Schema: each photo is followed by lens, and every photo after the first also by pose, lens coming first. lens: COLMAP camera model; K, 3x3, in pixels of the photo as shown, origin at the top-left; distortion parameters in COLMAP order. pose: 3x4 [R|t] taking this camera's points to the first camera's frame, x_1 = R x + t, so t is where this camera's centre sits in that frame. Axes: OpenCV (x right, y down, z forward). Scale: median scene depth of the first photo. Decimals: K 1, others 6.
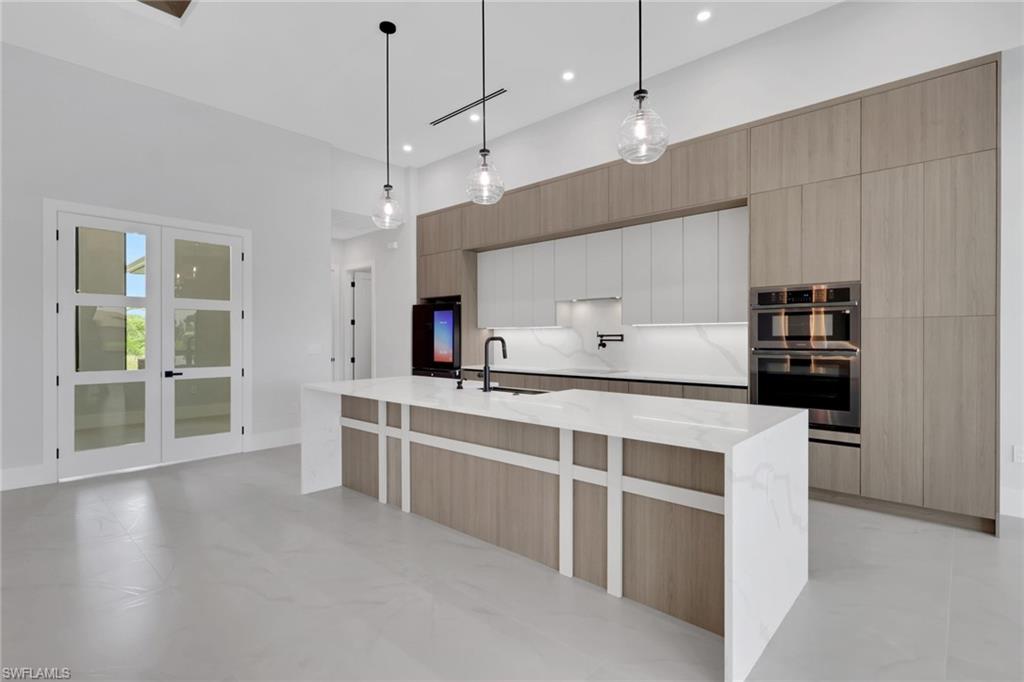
lens RADIAL K [[488.8, 0, 510.7], [0, 488.8, 344.0], [0, 0, 1]] dist [-0.002274, -0.001633]
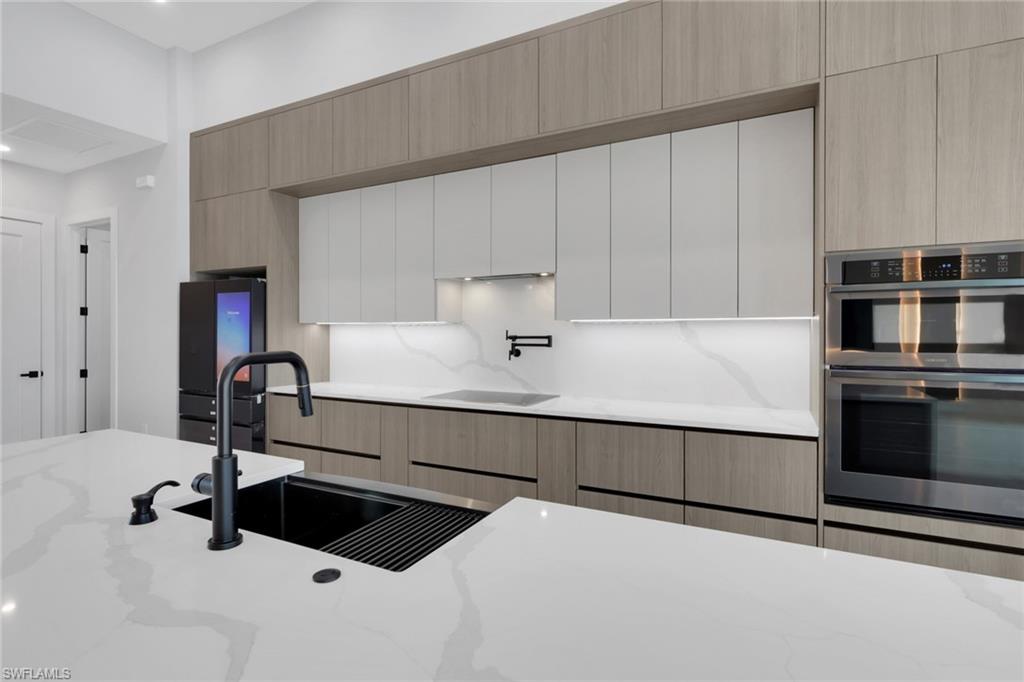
lens RADIAL K [[488.8, 0, 502.2], [0, 488.8, 326.6], [0, 0, 1]] dist [-0.002274, -0.001633]
pose [[0.959614, 0.000315, 0.281319, 0.003409], [0.005672, 0.999774, -0.020464, -0.020566], [-0.281262, 0.021233, 0.959396, 0.487033]]
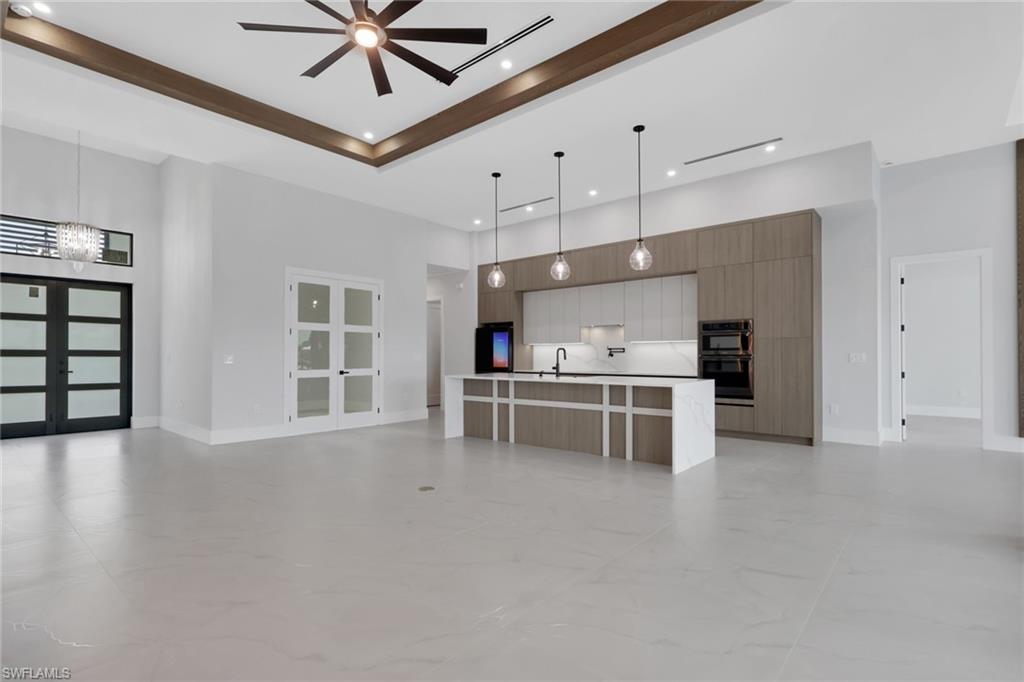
lens RADIAL K [[488.8, 0, 512.6], [0, 488.8, 354.7], [0, 0, 1]] dist [-0.002274, -0.001633]
pose [[0.999562, 0.000298, 0.029609, -0.193640], [0.000120, 0.999900, -0.014112, 0.026303], [-0.029610, 0.014110, 0.999462, -0.616231]]
